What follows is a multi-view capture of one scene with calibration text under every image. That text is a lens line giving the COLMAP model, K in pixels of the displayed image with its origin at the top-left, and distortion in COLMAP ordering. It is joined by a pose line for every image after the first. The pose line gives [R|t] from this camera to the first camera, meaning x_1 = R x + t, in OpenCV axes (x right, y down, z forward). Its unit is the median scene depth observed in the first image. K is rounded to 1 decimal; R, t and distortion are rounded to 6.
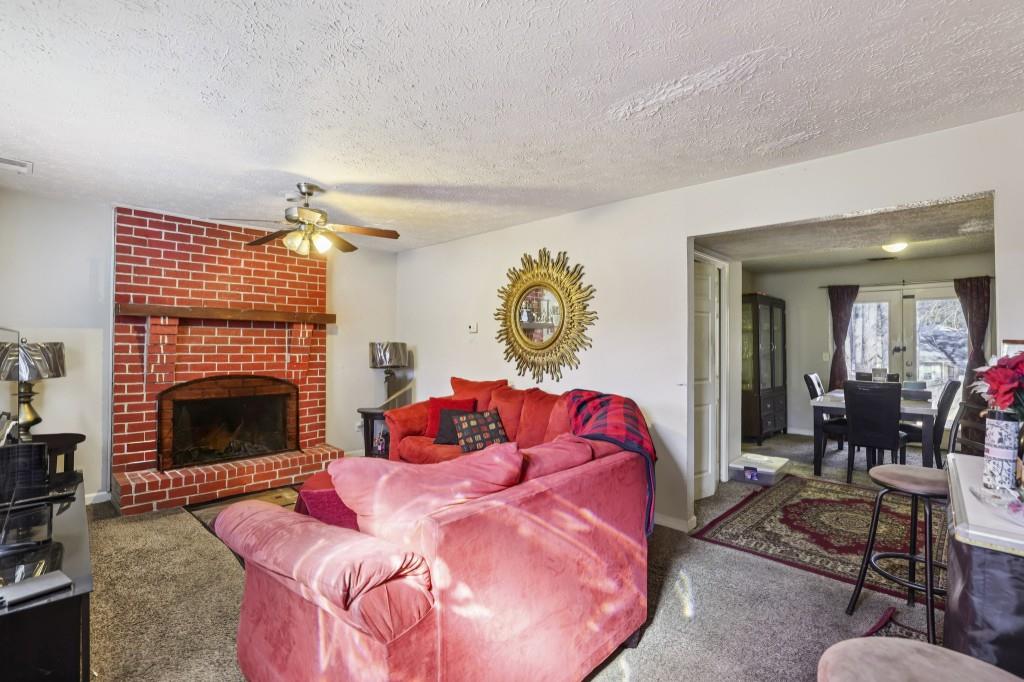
lens RADIAL K [[479.6, 0, 516.7], [0, 479.6, 345.3], [0, 0, 1]] dist [-0.000831, 0.000192]
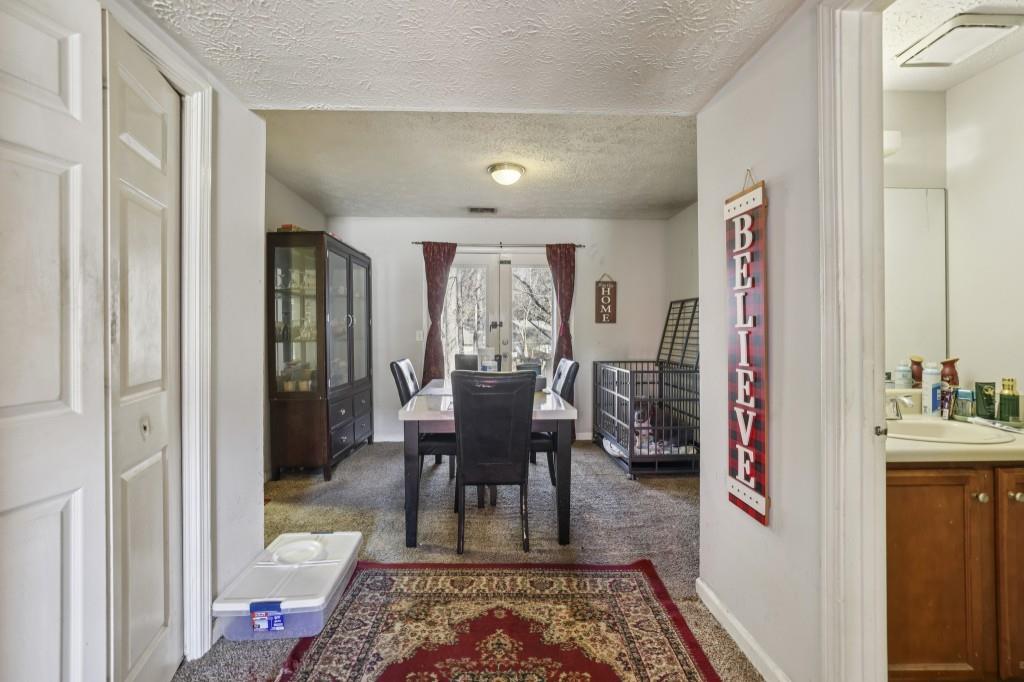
lens RADIAL K [[422.7, 0, 519.2], [0, 422.7, 333.6], [0, 0, 1]] dist [-0.030901, 0.008898]
pose [[0.685330, 0.000792, 0.728232, 0.302851], [-0.000724, 1.000000, -0.000406, 0.024216], [-0.728232, -0.000248, 0.685330, 0.485708]]
